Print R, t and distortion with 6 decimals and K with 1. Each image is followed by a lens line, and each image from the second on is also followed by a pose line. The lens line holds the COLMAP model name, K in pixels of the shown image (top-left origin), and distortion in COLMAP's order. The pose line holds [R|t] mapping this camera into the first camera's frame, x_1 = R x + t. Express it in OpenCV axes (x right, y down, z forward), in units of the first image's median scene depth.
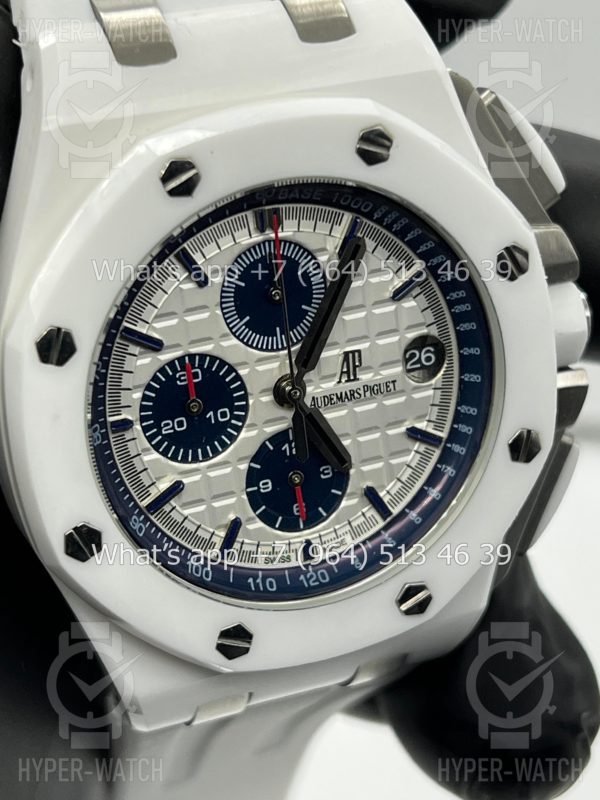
lens RADIAL K [[1848.2, 0, 297.1], [0, 1848.2, 397.8], [0, 0, 1]] dist [0.220344, 0.000000]
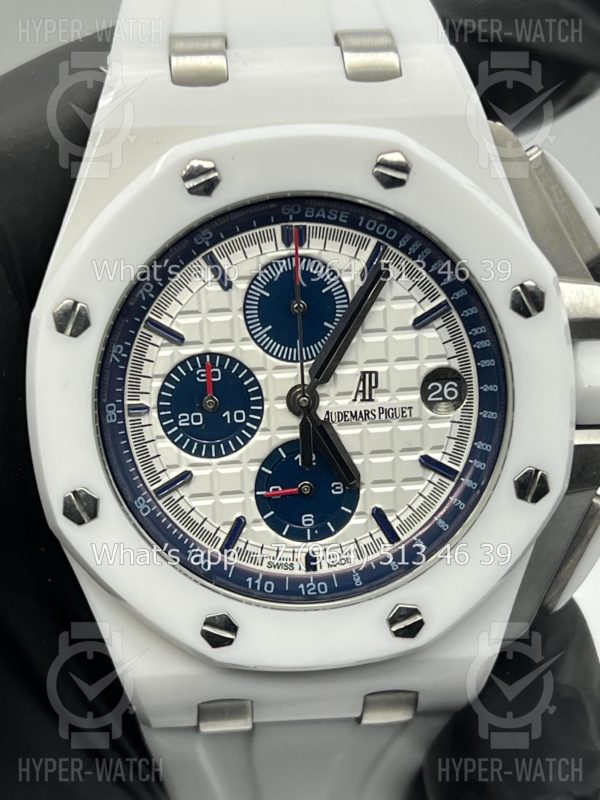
lens RADIAL K [[1848.2, 0, 288.1], [0, 1848.2, 392.6], [0, 0, 1]] dist [0.220344, 0.000000]
pose [[0.959930, 0.091818, -0.264771, 0.266637], [-0.134225, 0.980020, -0.146783, 0.147705], [0.246004, 0.176440, 0.953074, -0.009275]]
